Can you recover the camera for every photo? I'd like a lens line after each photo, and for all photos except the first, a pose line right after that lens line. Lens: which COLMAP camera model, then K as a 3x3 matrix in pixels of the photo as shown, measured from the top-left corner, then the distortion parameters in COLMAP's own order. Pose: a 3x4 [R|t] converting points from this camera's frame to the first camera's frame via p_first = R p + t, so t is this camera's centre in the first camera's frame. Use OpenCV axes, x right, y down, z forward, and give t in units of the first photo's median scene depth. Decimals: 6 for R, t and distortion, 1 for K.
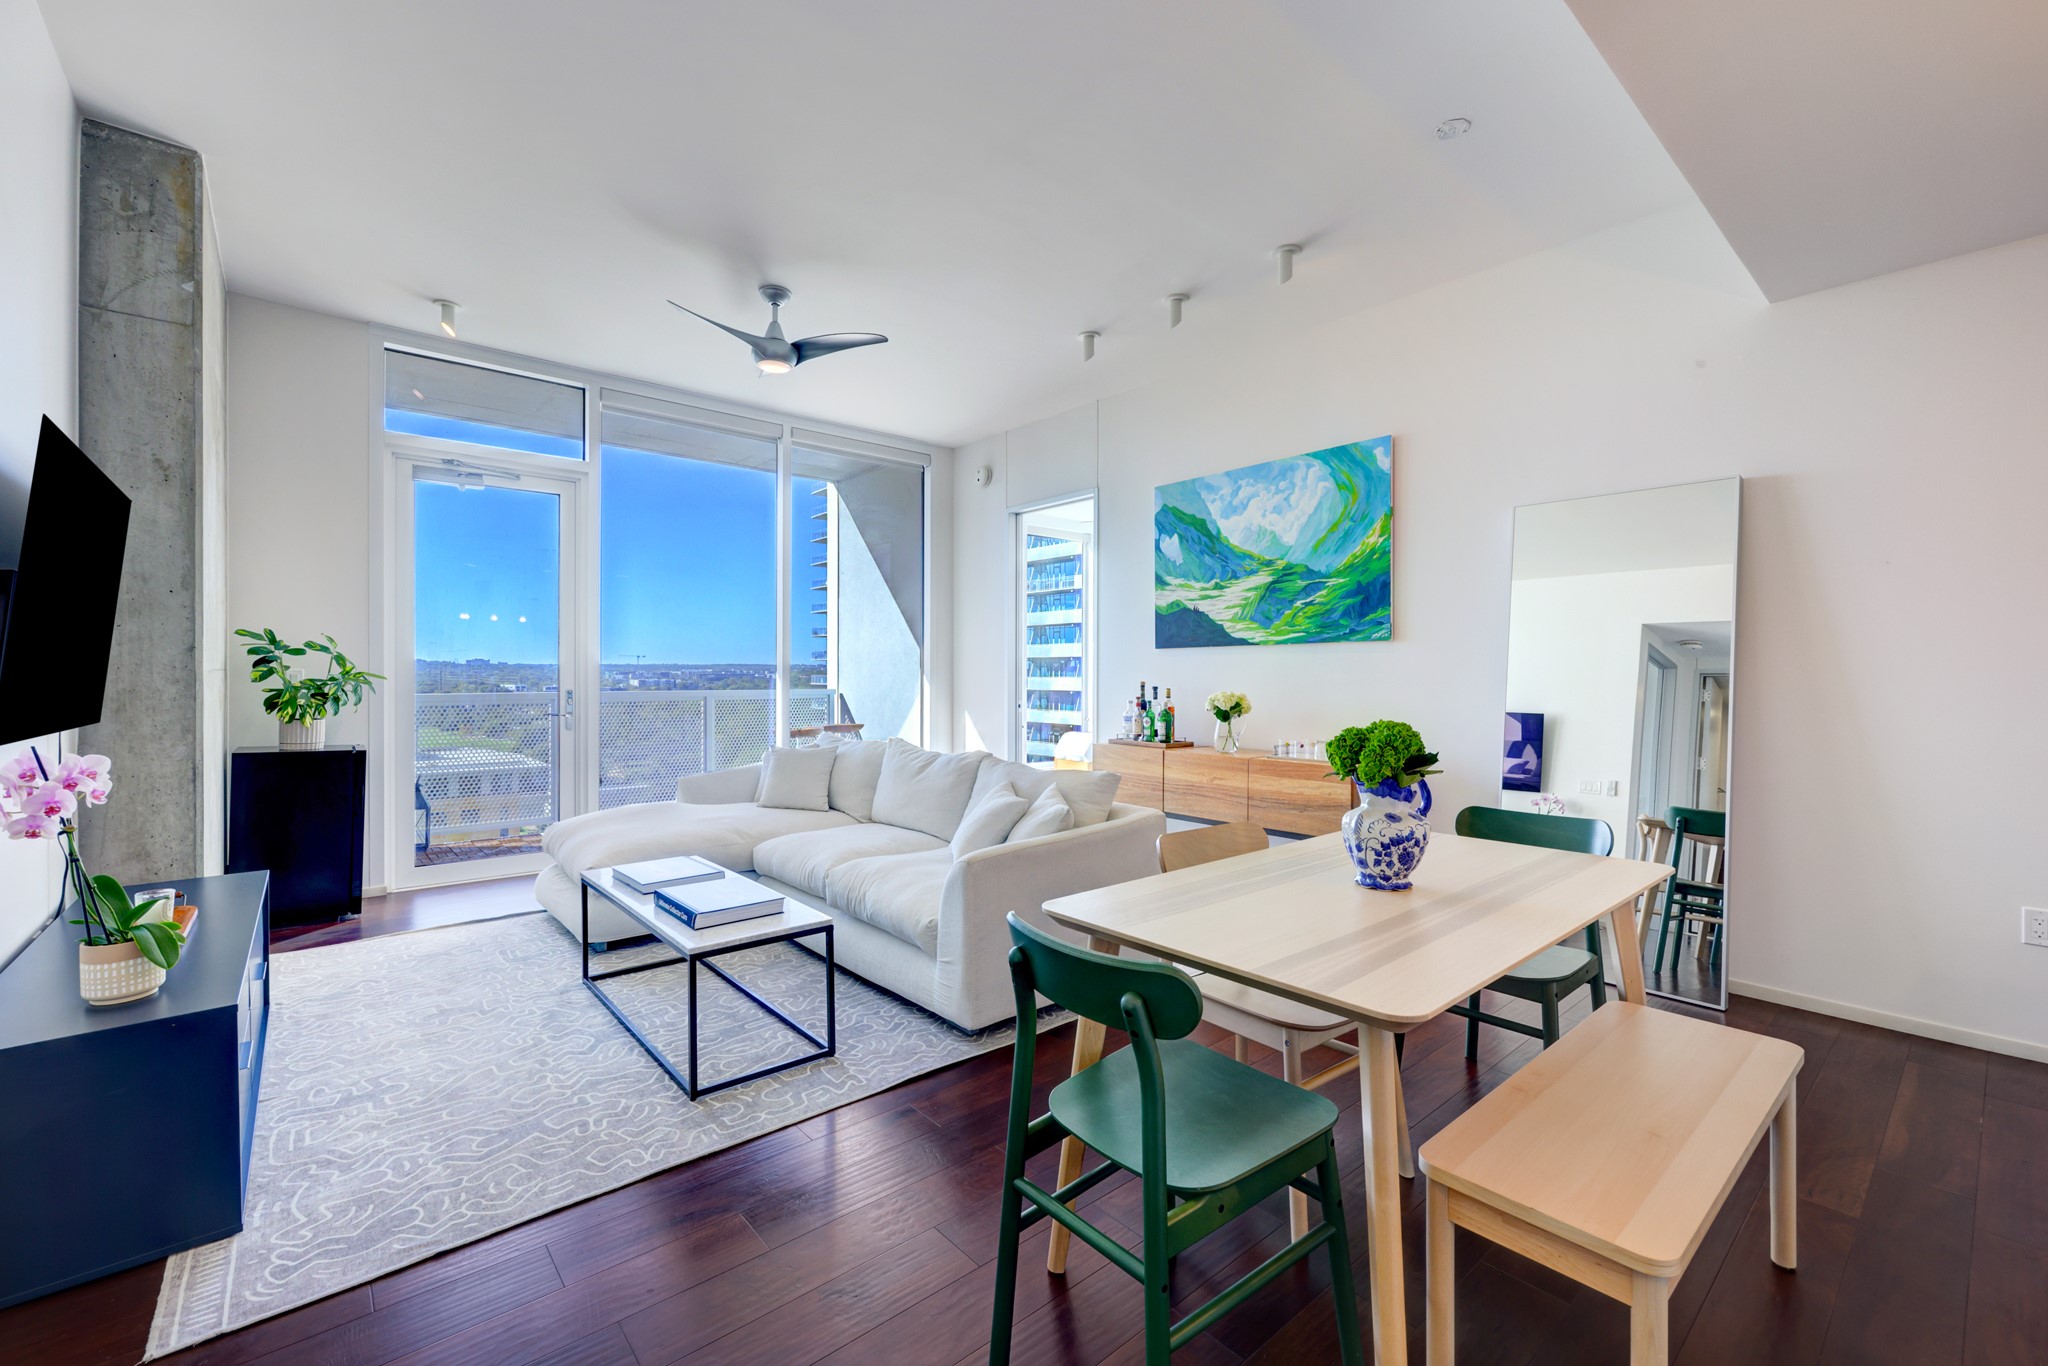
lens RADIAL K [[848.1, 0, 1026.4], [0, 848.1, 679.9], [0, 0, 1]] dist [0.003243, -0.002051]
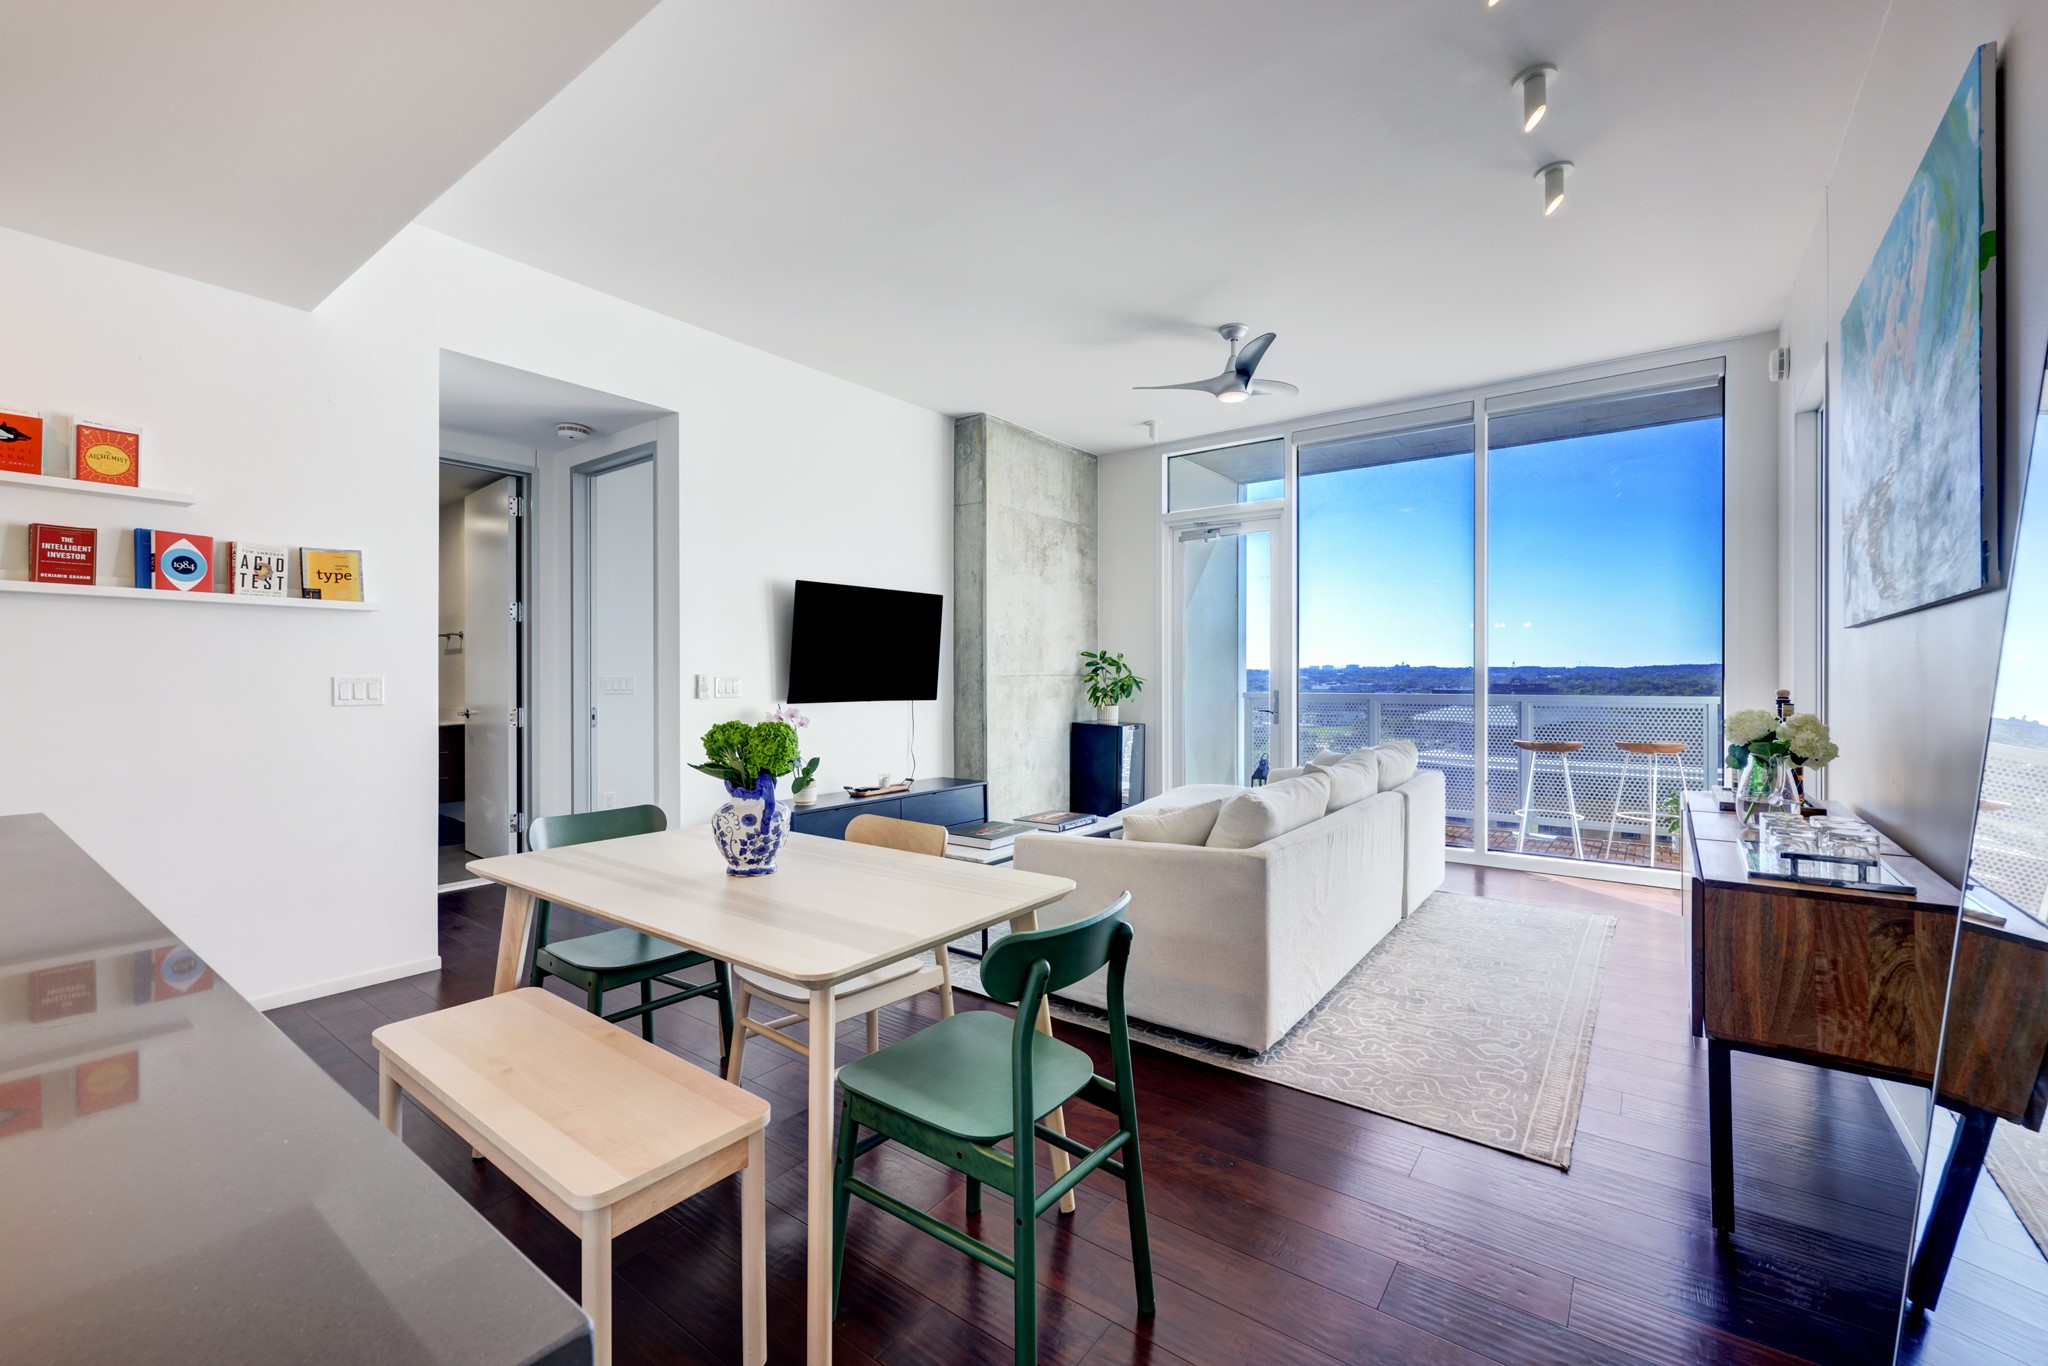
lens RADIAL K [[848.1, 0, 1056.1], [0, 848.1, 679.1], [0, 0, 1]] dist [0.003243, -0.002051]
pose [[0.234558, -0.002561, -0.972099, 0.644694], [-0.000104, 0.999996, -0.002660, 0.000602], [0.972102, 0.000725, 0.234557, 0.462892]]
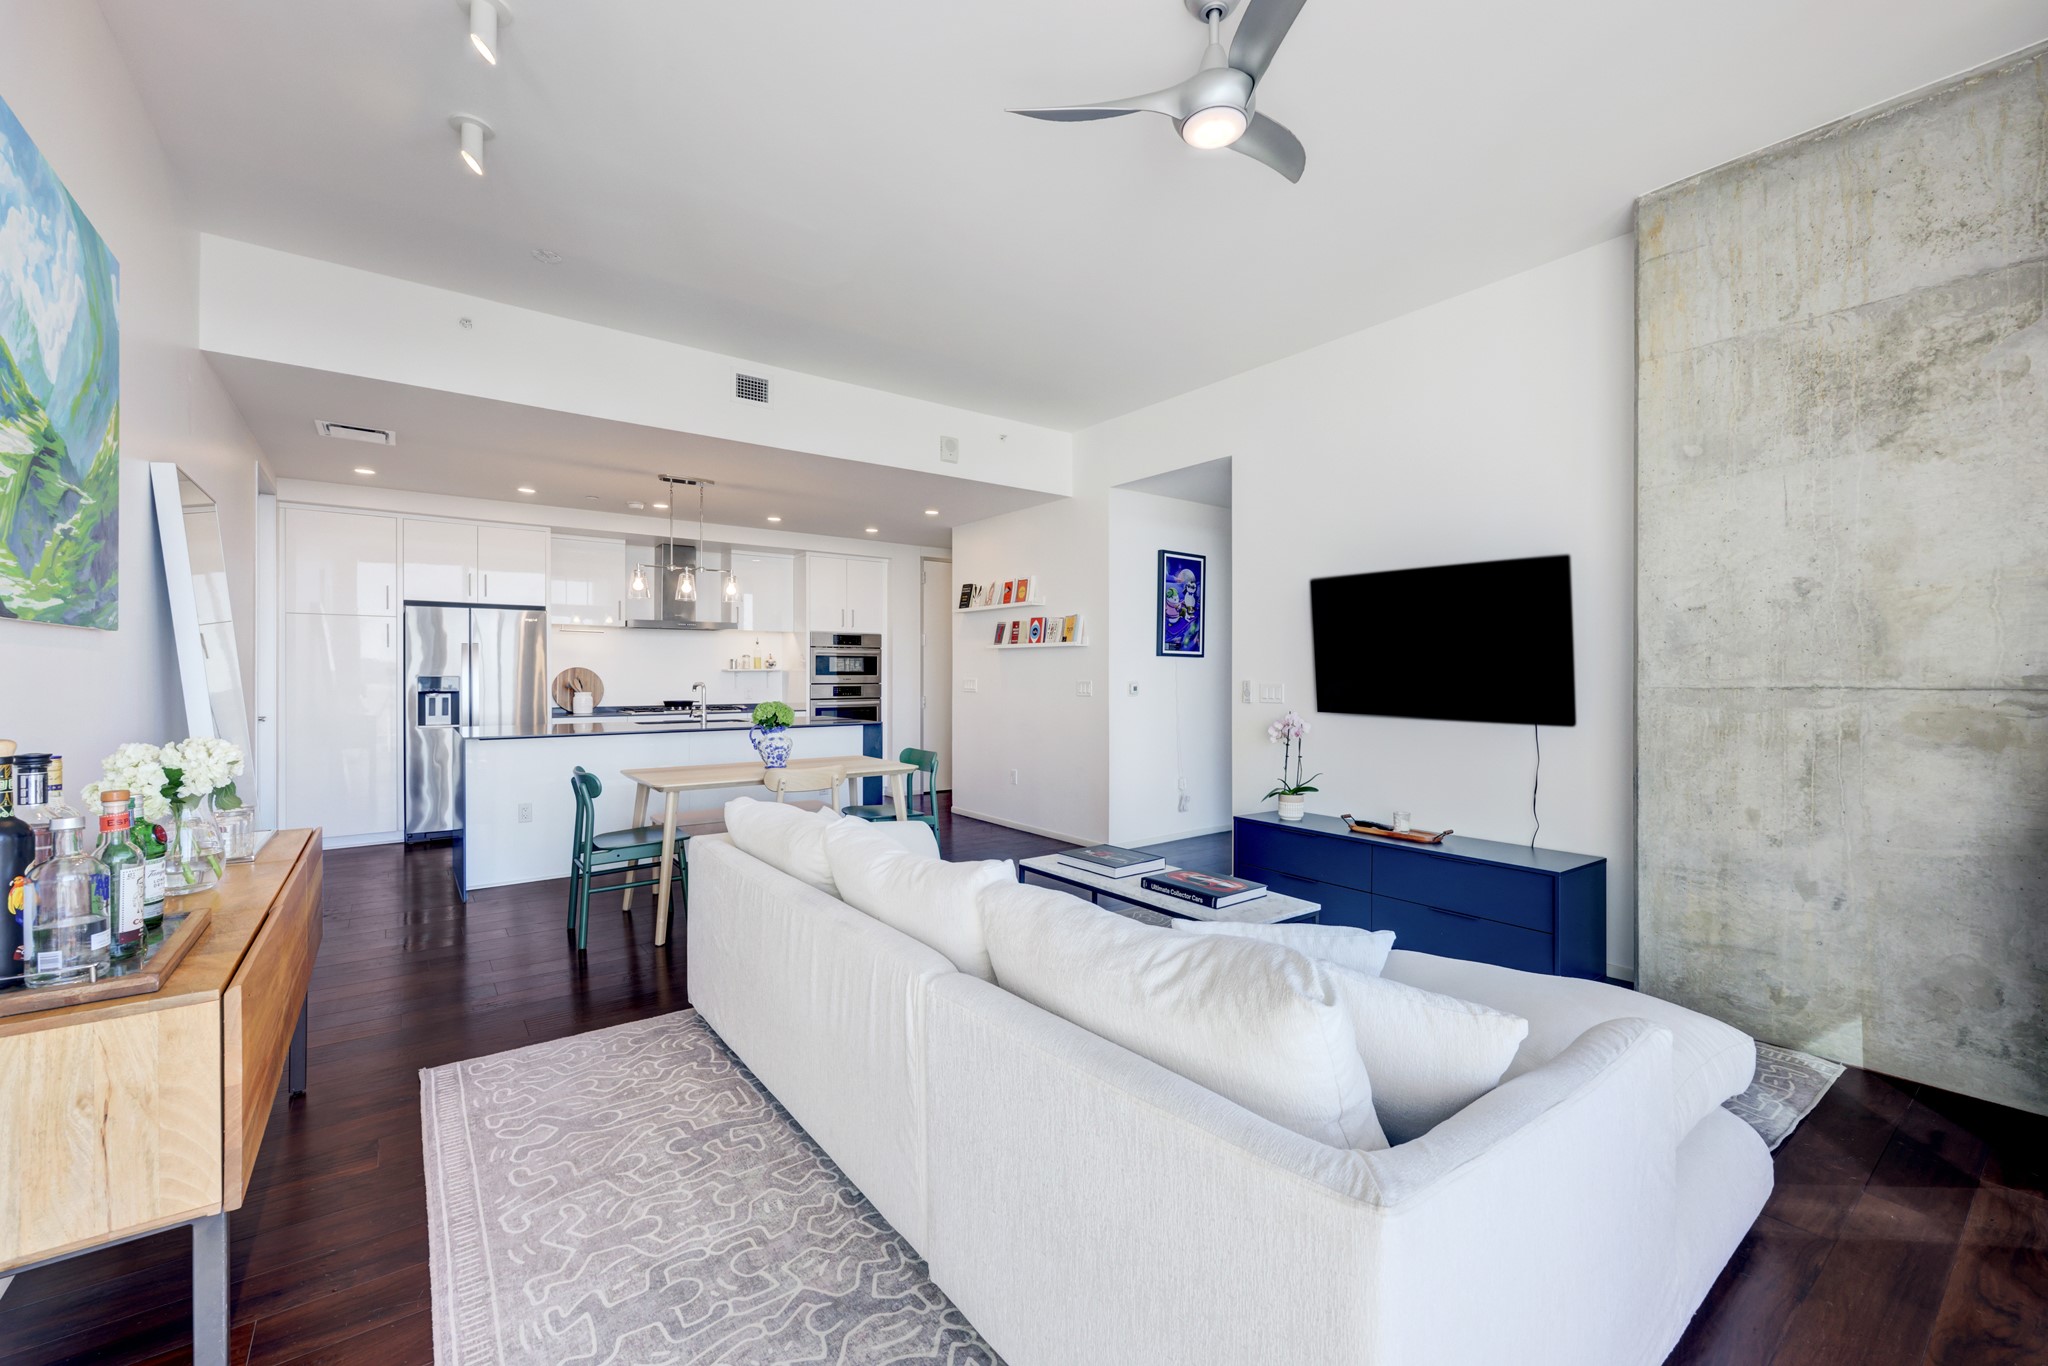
lens RADIAL K [[833.3, 0, 1028.9], [0, 833.3, 676.3], [0, 0, 1]] dist [0.001222, -0.000104]
pose [[-0.997729, -0.004932, 0.067174, -0.197521], [-0.004428, 0.999961, 0.007647, -0.020030], [-0.067209, 0.007333, -0.997712, 1.387916]]
